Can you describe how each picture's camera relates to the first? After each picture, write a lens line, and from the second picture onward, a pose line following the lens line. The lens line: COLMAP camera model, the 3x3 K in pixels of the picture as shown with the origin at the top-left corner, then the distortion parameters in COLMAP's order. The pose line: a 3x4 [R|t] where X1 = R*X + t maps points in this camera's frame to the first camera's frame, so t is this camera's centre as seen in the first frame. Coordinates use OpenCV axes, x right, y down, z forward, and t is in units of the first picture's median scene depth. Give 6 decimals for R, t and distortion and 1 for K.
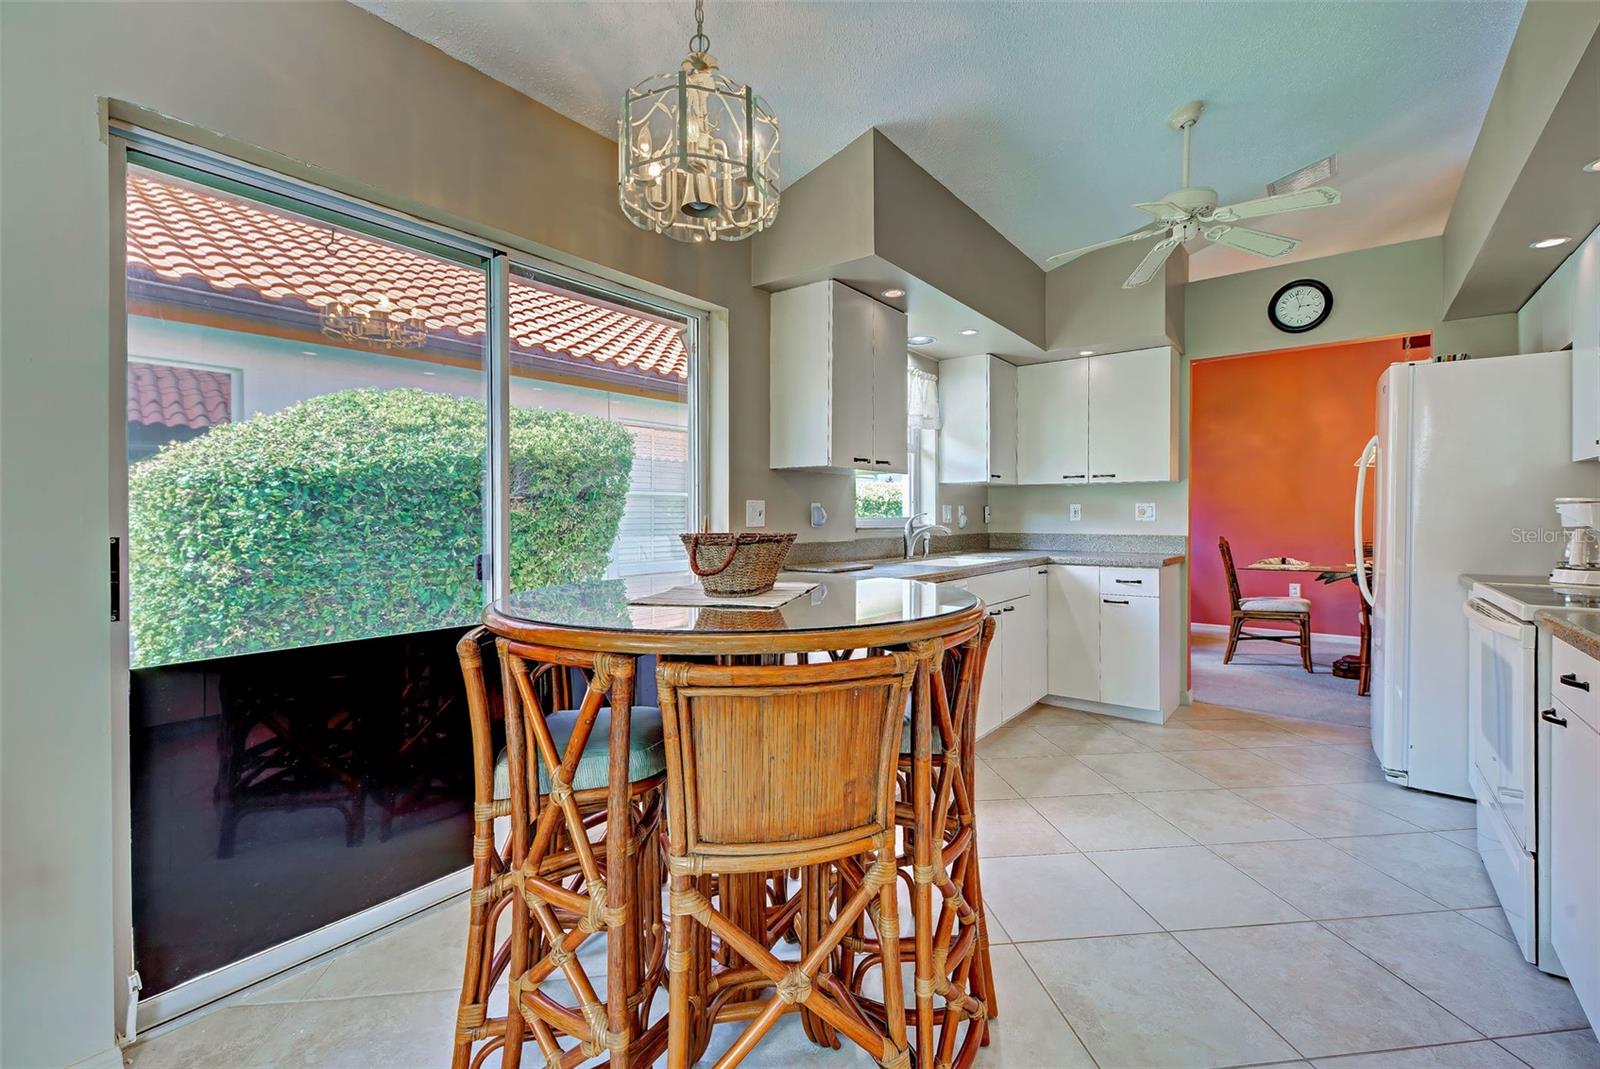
lens RADIAL K [[699.3, 0, 798.6], [0, 699.3, 515.7], [0, 0, 1]] dist [0.002898, 0.000240]
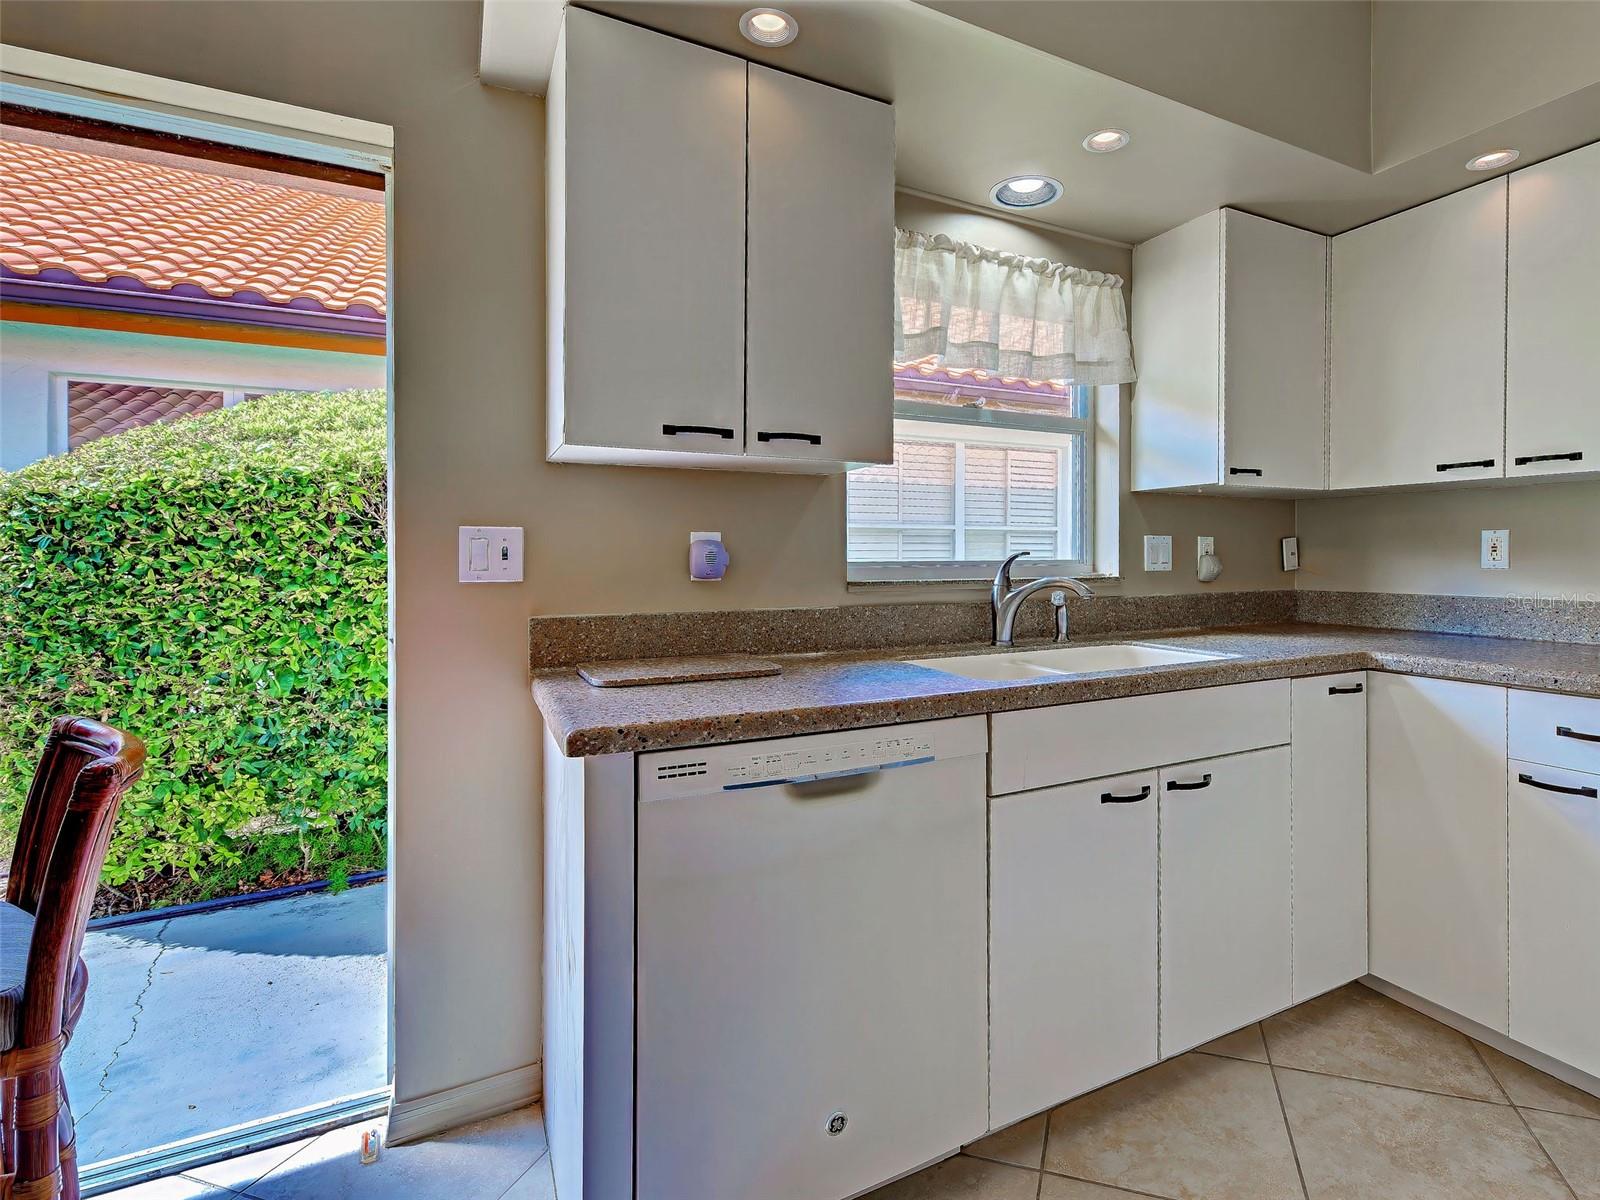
lens RADIAL K [[870.2, 0, 752.9], [0, 870.2, 558.9], [0, 0, 1]] dist [0.011114, -0.002460]
pose [[0.906048, 0.001744, -0.423171, 0.232821], [-0.000083, 0.999992, 0.003943, -0.000918], [0.423175, -0.003537, 0.906041, 0.343786]]
